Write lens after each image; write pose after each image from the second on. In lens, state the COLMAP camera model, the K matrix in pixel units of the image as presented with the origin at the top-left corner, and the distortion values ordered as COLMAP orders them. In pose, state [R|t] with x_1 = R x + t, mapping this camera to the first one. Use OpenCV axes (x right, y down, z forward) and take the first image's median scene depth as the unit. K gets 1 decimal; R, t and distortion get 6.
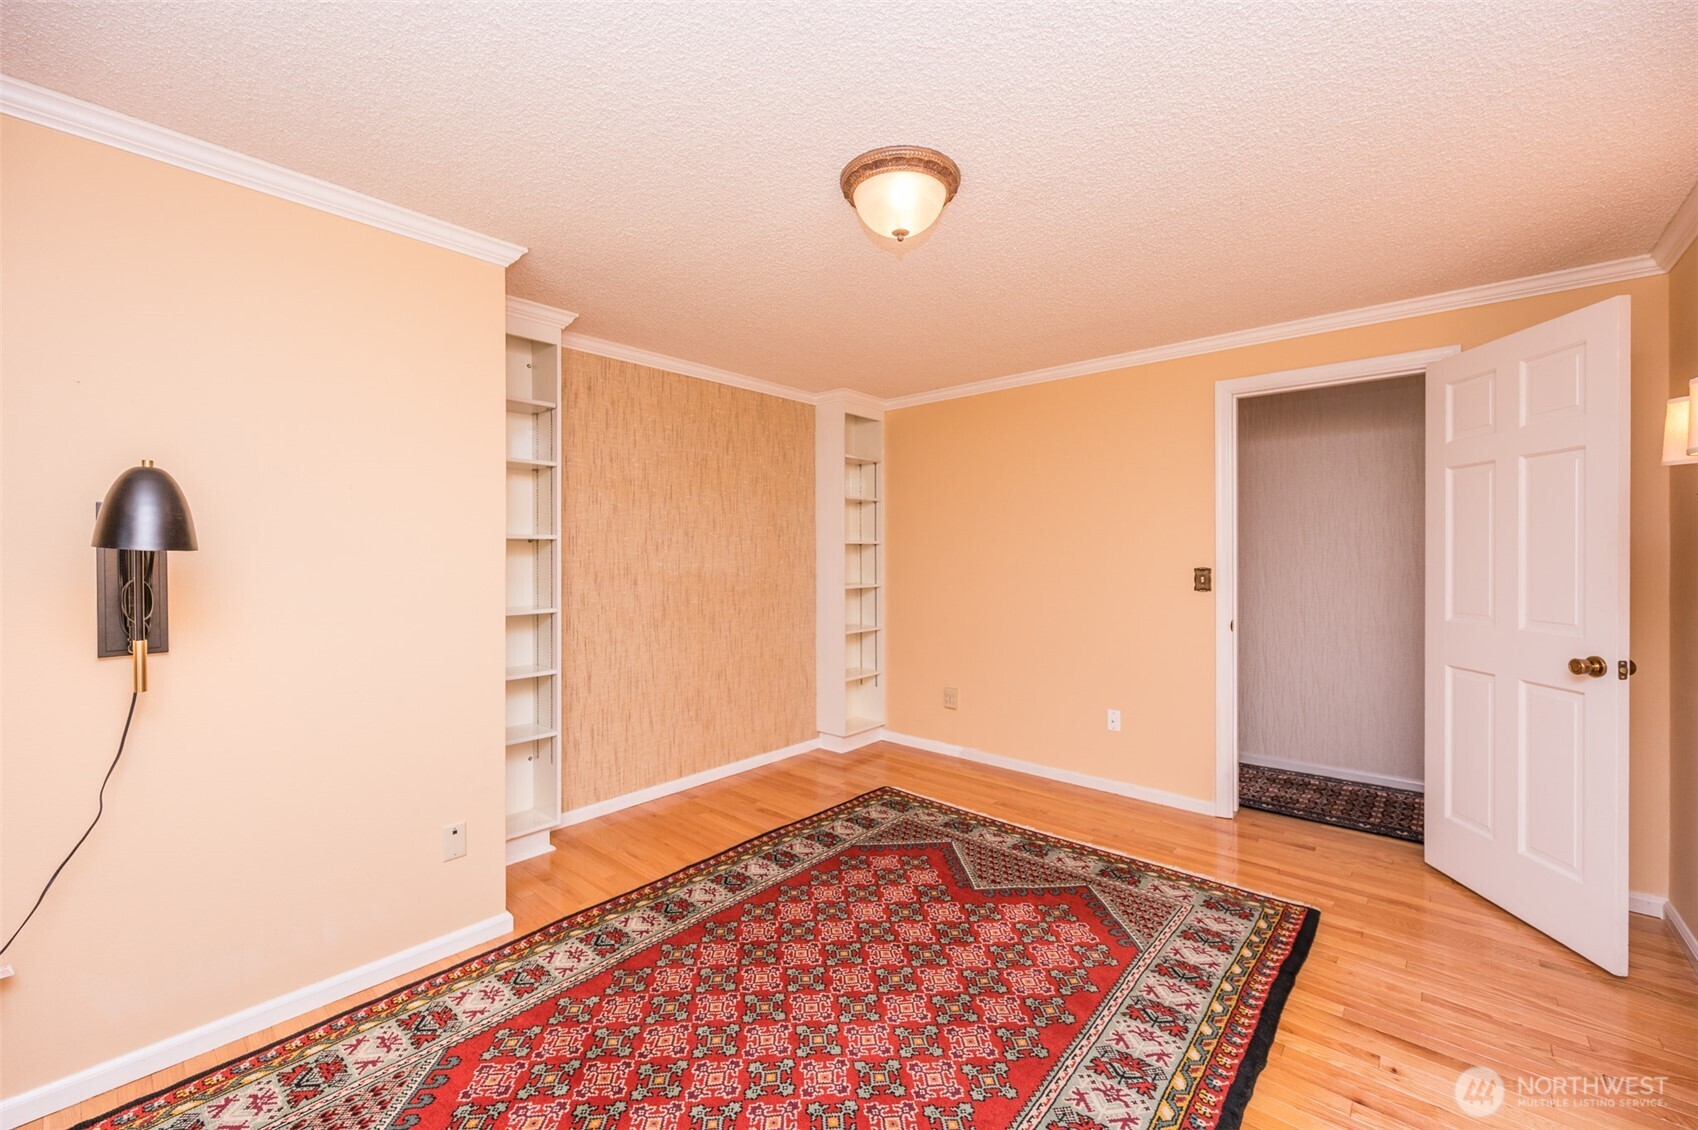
lens RADIAL K [[679.2, 0, 856.9], [0, 679.2, 556.1], [0, 0, 1]] dist [-0.004843, -0.000343]
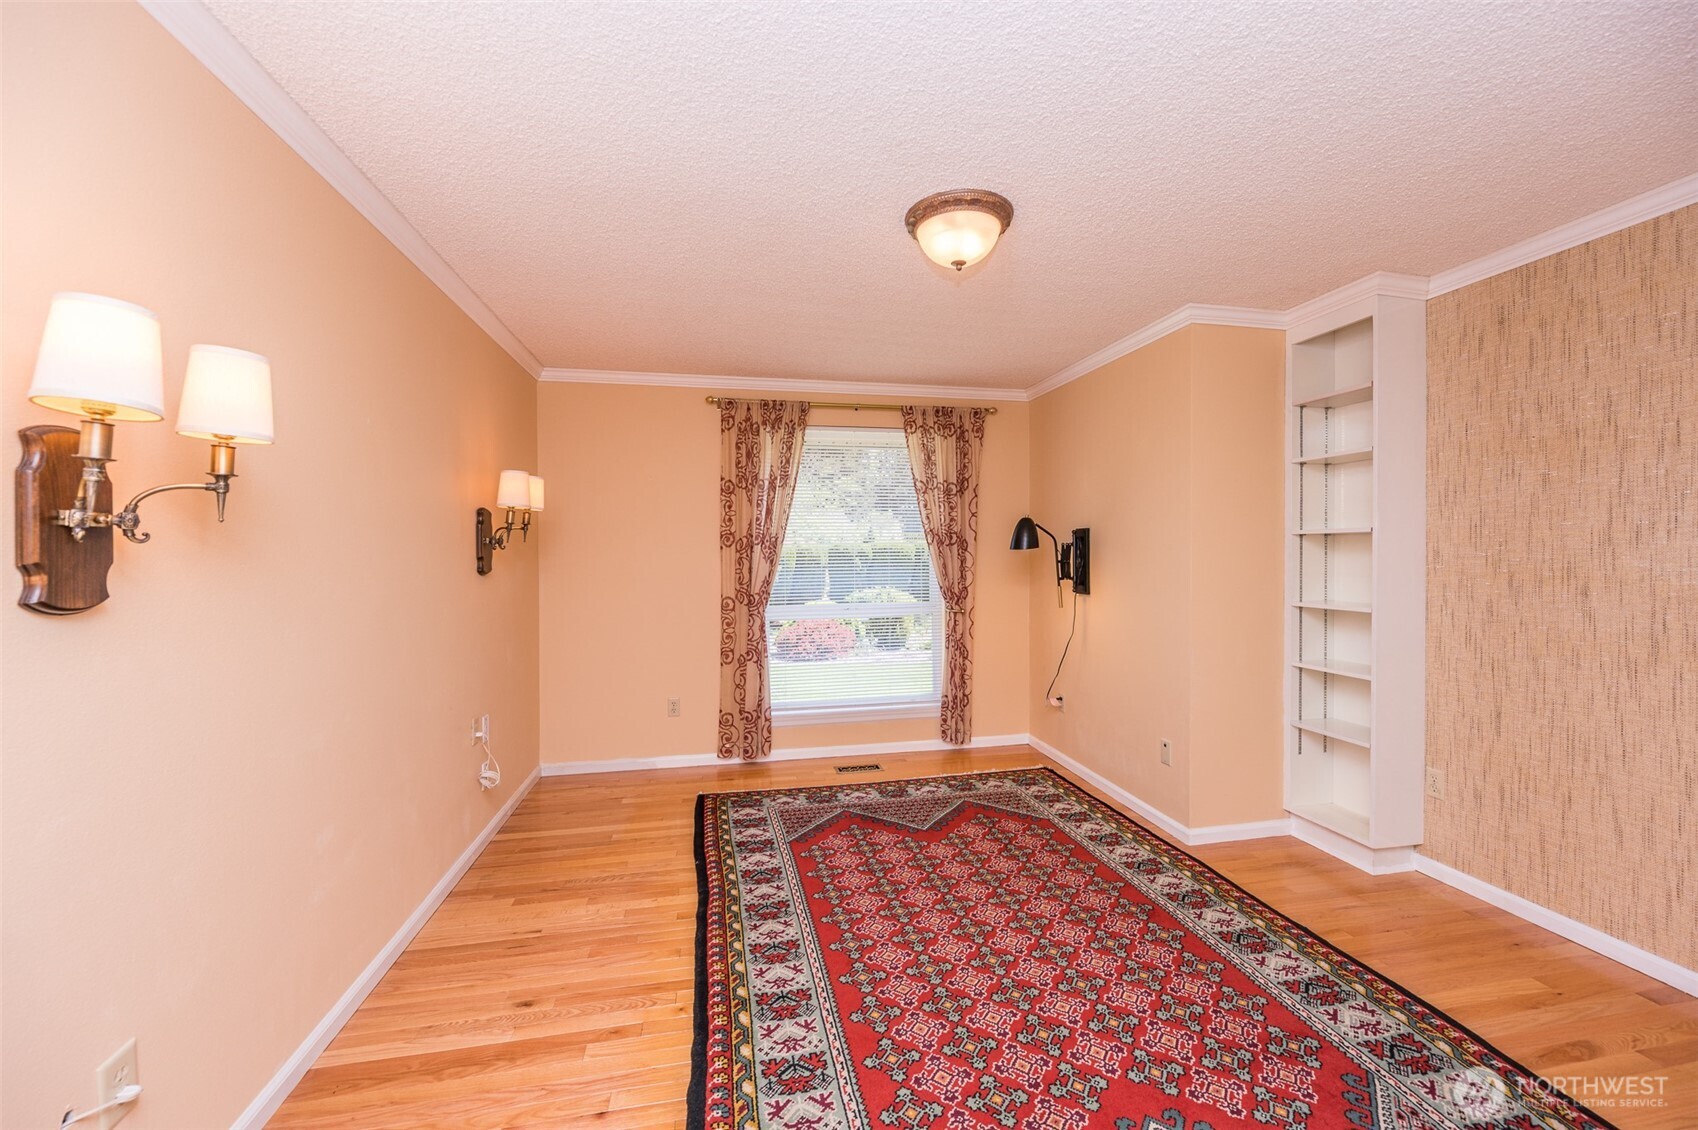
lens RADIAL K [[679.2, 0, 856.9], [0, 679.2, 556.1], [0, 0, 1]] dist [-0.004843, -0.000343]
pose [[-0.609891, 0.007967, -0.792445, 0.845861], [0.002271, 0.999963, 0.008305, -0.001641], [0.792482, 0.003266, -0.609887, 1.240052]]
